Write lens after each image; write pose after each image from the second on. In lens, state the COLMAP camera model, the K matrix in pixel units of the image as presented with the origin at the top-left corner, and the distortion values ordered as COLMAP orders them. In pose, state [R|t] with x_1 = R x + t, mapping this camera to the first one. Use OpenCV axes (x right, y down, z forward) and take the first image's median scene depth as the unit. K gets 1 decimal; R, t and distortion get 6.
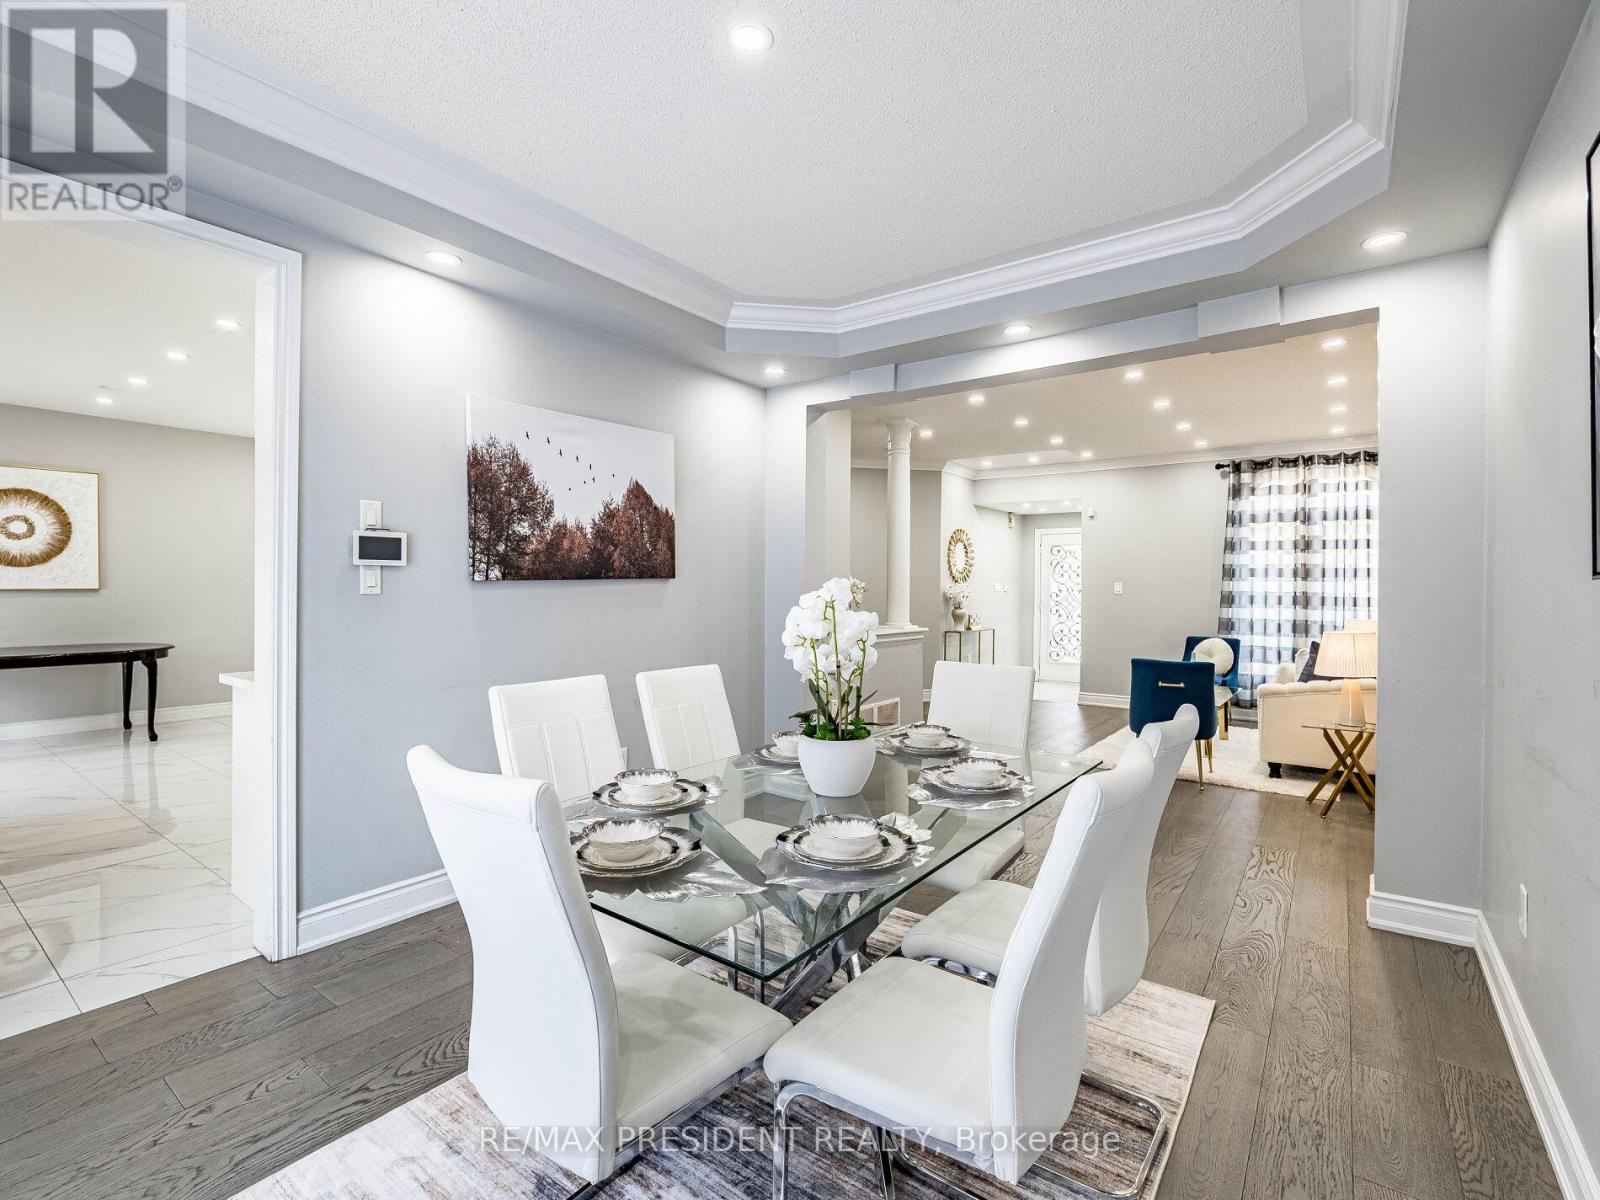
lens RADIAL K [[747.0, 0, 795.6], [0, 747.0, 597.6], [0, 0, 1]] dist [-0.013079, 0.000887]
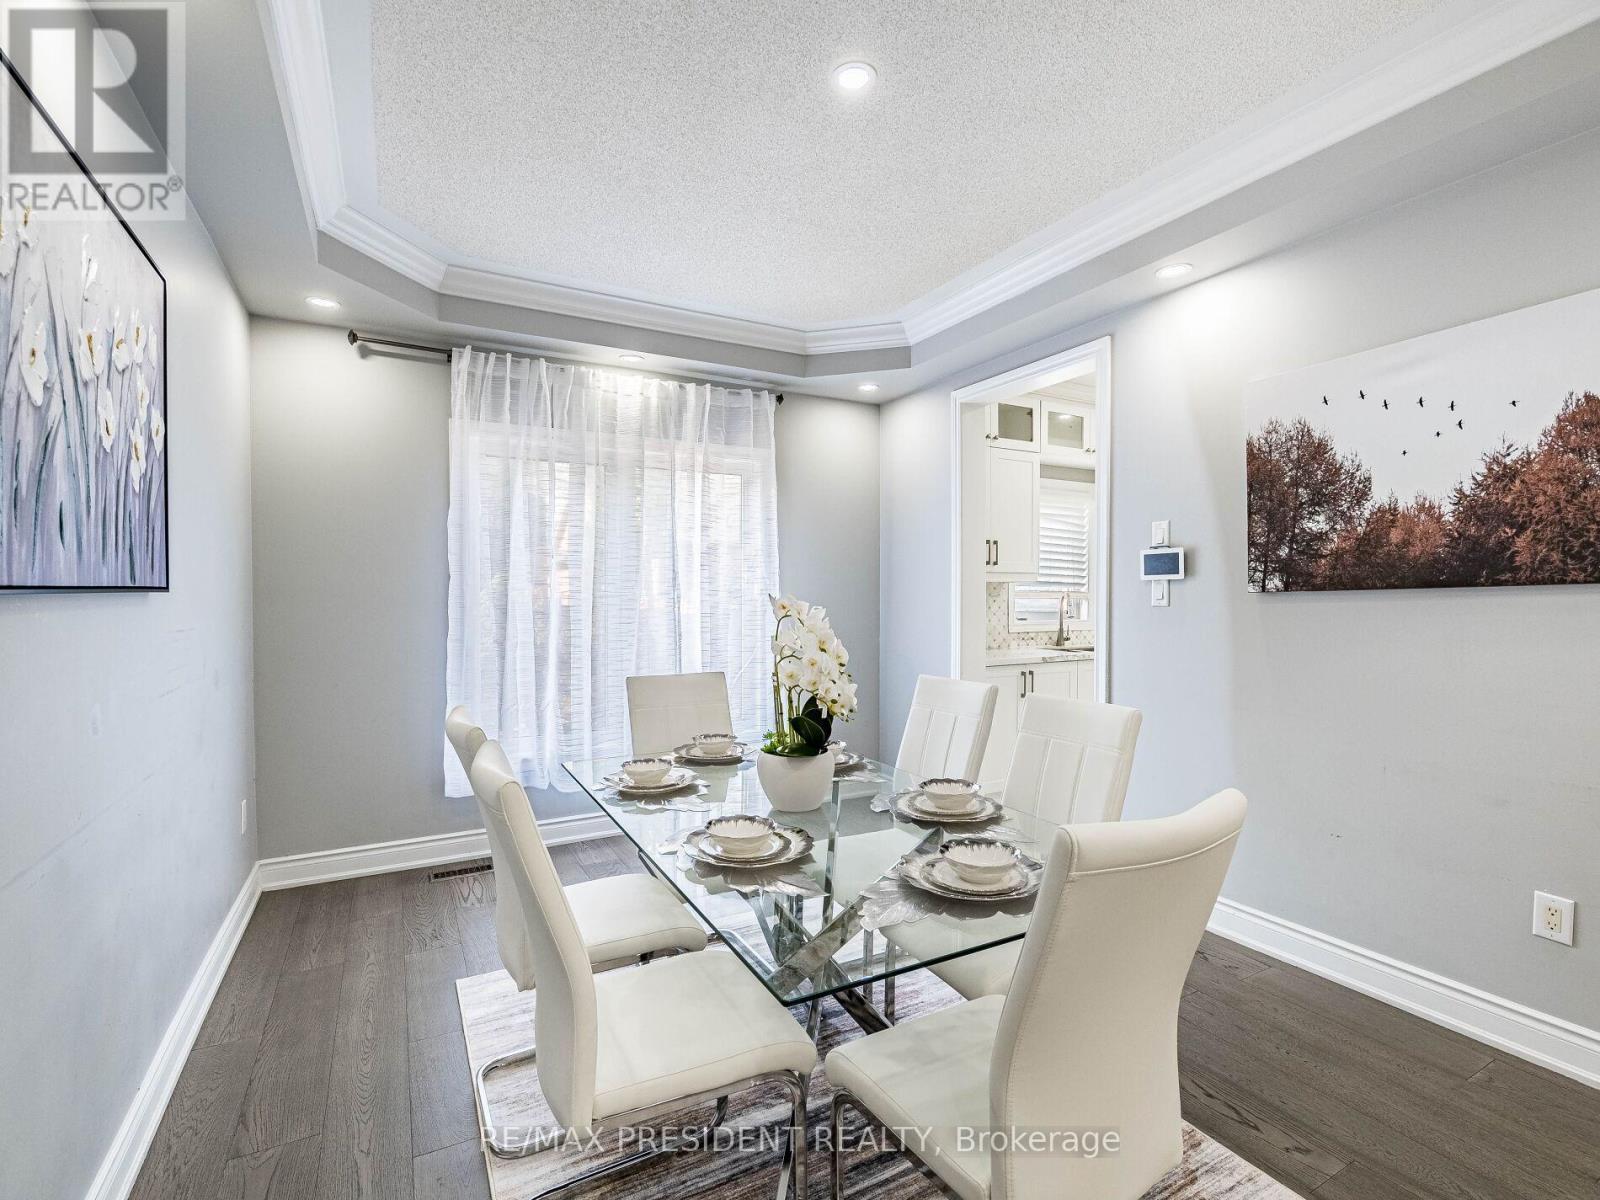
lens RADIAL K [[747.0, 0, 797.1], [0, 747.0, 599.0], [0, 0, 1]] dist [-0.013079, 0.000887]
pose [[-0.420458, -0.005791, -0.907293, 0.560171], [-0.017241, 0.999850, 0.001608, -0.006706], [0.907148, 0.016318, -0.420495, 0.839613]]
